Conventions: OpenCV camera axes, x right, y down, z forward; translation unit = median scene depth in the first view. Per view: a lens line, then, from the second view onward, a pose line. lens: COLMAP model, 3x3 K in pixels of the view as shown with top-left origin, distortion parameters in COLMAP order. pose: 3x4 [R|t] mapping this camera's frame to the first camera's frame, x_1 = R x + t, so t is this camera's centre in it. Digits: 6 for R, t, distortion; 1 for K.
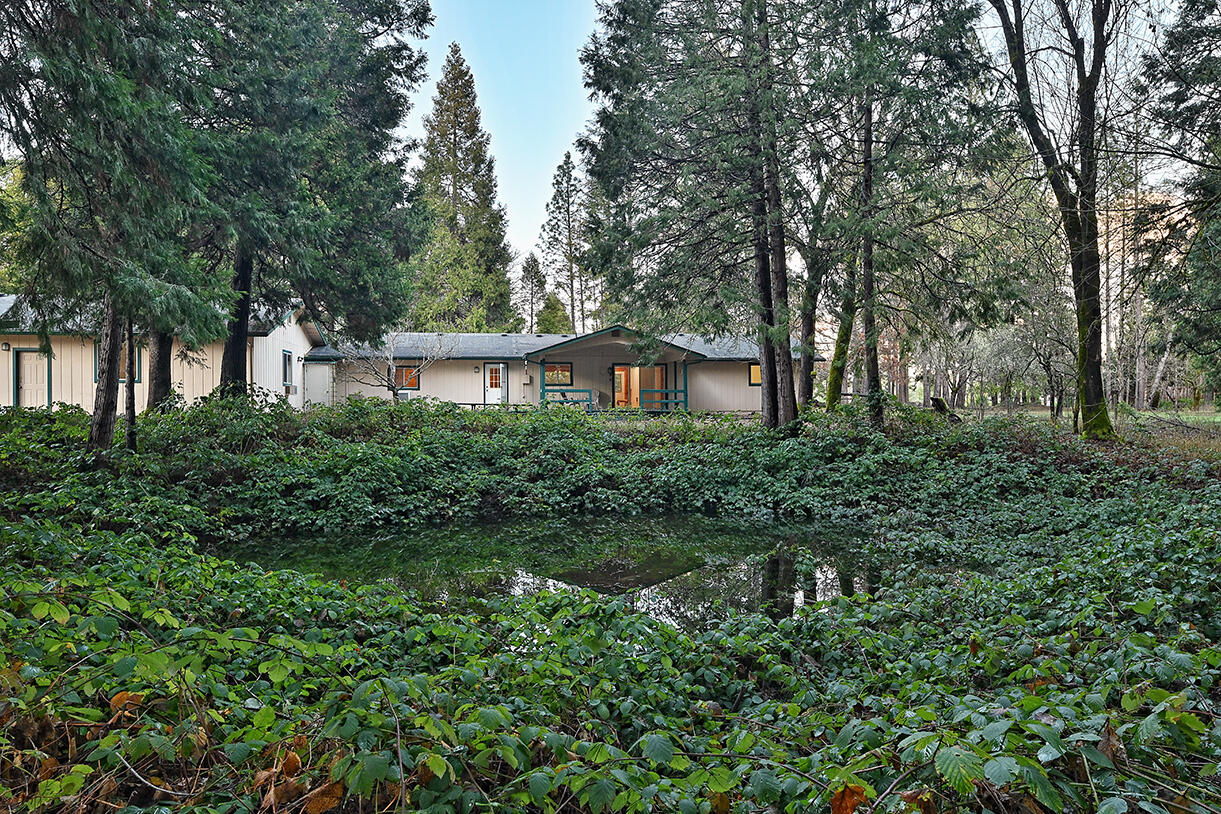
lens RADIAL K [[844.1, 0, 611.5], [0, 844.1, 406.7], [0, 0, 1]] dist [0.001279, 0.000016]
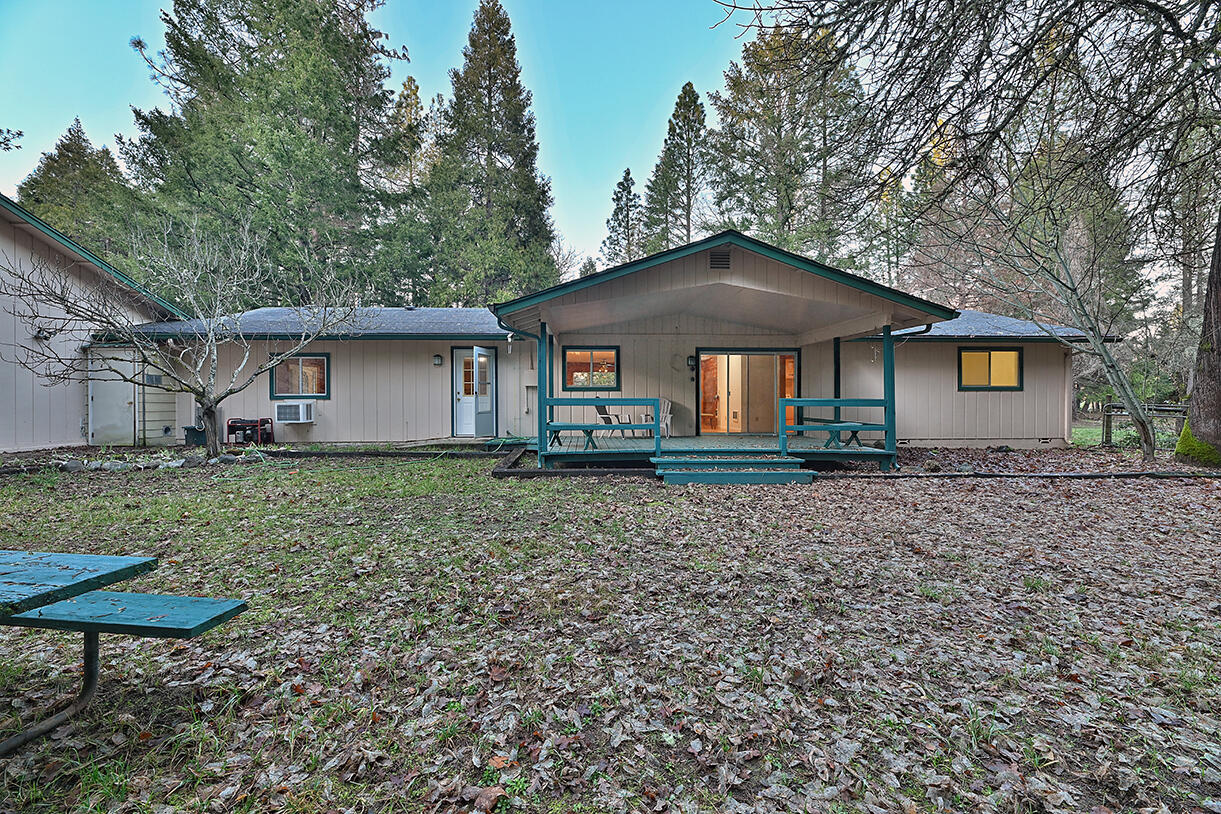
lens RADIAL K [[495.7, 0, 610.4], [0, 495.7, 408.5], [0, 0, 1]] dist [-0.003049, -0.000933]
pose [[0.995150, -0.000003, -0.098365, -0.016963], [0.000460, 0.999989, 0.004623, -0.011695], [0.098364, -0.004646, 0.995140, 0.524923]]
